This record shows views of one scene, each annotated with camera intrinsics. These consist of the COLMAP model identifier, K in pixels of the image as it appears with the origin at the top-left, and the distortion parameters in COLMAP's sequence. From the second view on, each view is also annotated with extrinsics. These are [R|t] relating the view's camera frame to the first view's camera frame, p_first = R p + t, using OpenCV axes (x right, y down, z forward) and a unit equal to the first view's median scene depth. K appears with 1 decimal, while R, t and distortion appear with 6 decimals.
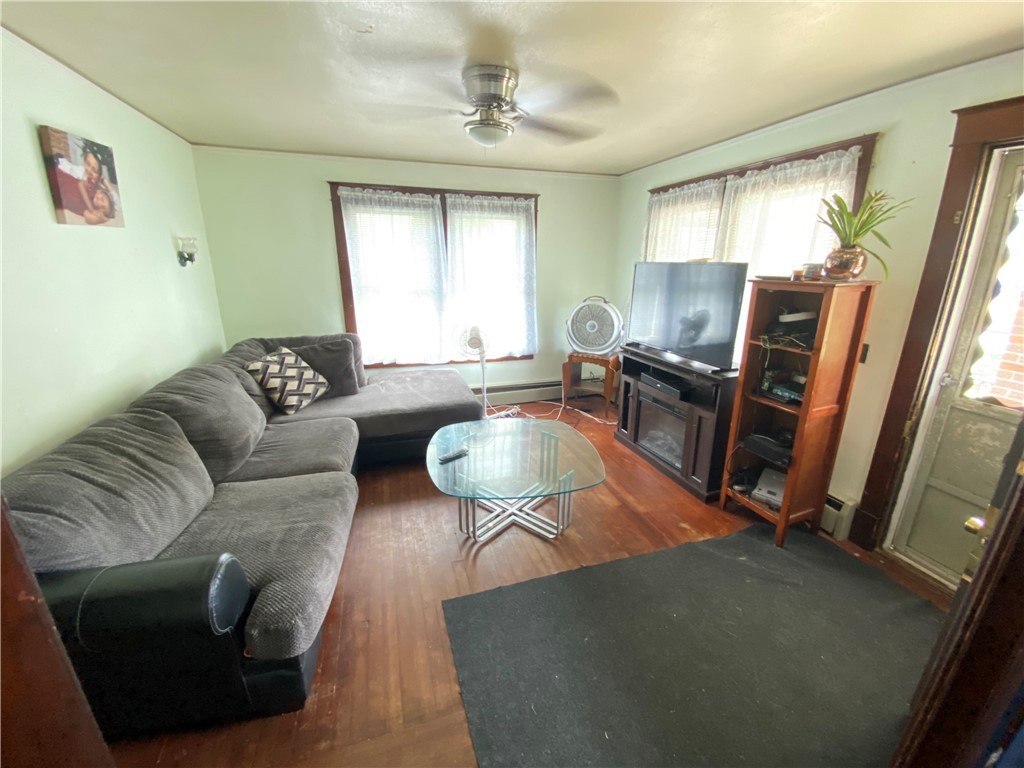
lens RADIAL K [[416.6, 0, 508.4], [0, 416.6, 386.9], [0, 0, 1]] dist [0.032339, -0.029174]
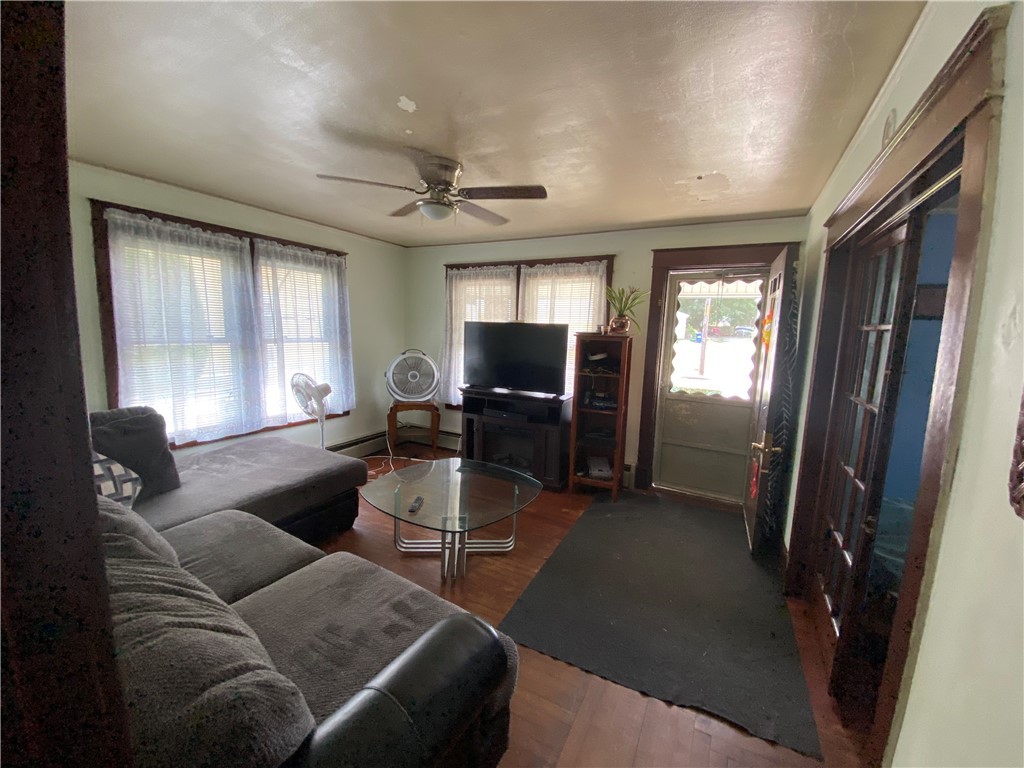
lens RADIAL K [[416.6, 0, 508.4], [0, 416.6, 386.9], [0, 0, 1]] dist [0.032339, -0.029174]
pose [[0.707955, -0.081857, 0.701497, -0.480982], [0.176028, 0.982366, -0.063018, -0.006601], [-0.683969, 0.168097, 0.709880, 0.072945]]
